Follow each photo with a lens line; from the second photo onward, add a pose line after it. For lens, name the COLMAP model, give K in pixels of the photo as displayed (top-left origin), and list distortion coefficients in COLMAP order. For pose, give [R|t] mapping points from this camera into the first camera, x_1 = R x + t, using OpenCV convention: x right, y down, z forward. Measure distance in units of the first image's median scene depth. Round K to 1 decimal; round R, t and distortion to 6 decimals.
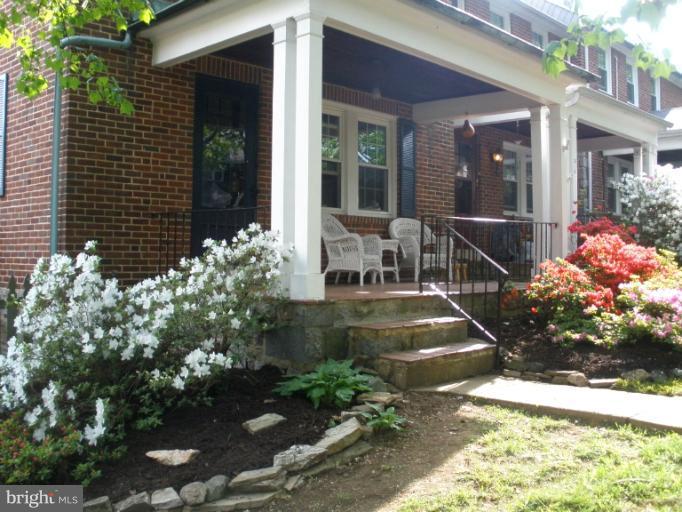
lens RADIAL K [[737.6, 0, 338.5], [0, 737.6, 251.9], [0, 0, 1]] dist [-0.333503, 0.489662]
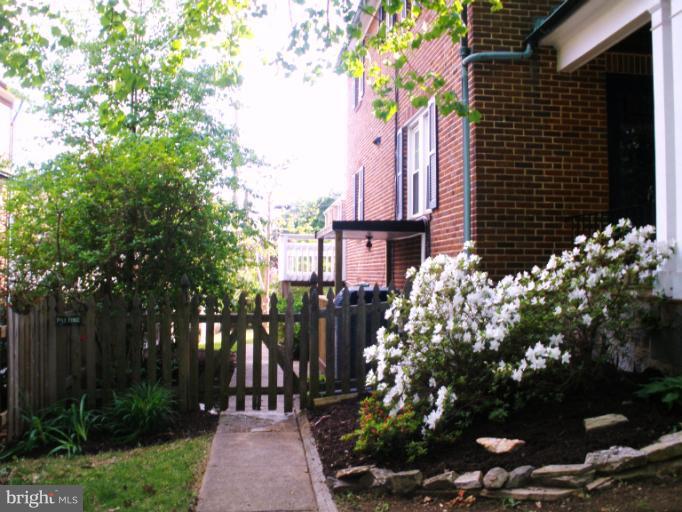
lens RADIAL K [[737.6, 0, 338.5], [0, 737.6, 251.9], [0, 0, 1]] dist [-0.333503, 0.489662]
pose [[0.764777, -0.023880, -0.643853, 0.151373], [0.009030, 0.999612, -0.026350, 0.019733], [0.644232, 0.014338, 0.764696, 0.033505]]
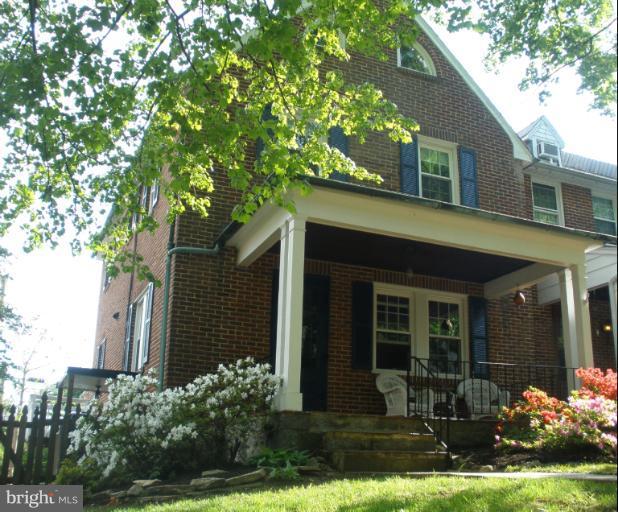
lens RADIAL K [[719.8, 0, 309.0], [0, 719.8, 256.0], [0, 0, 1]] dist [-0.327198, 0.428571]
pose [[0.918227, -0.104642, -0.381980, 0.444427], [-0.011775, 0.956825, -0.290425, 0.142787], [0.395879, 0.271174, 0.877351, -0.215745]]
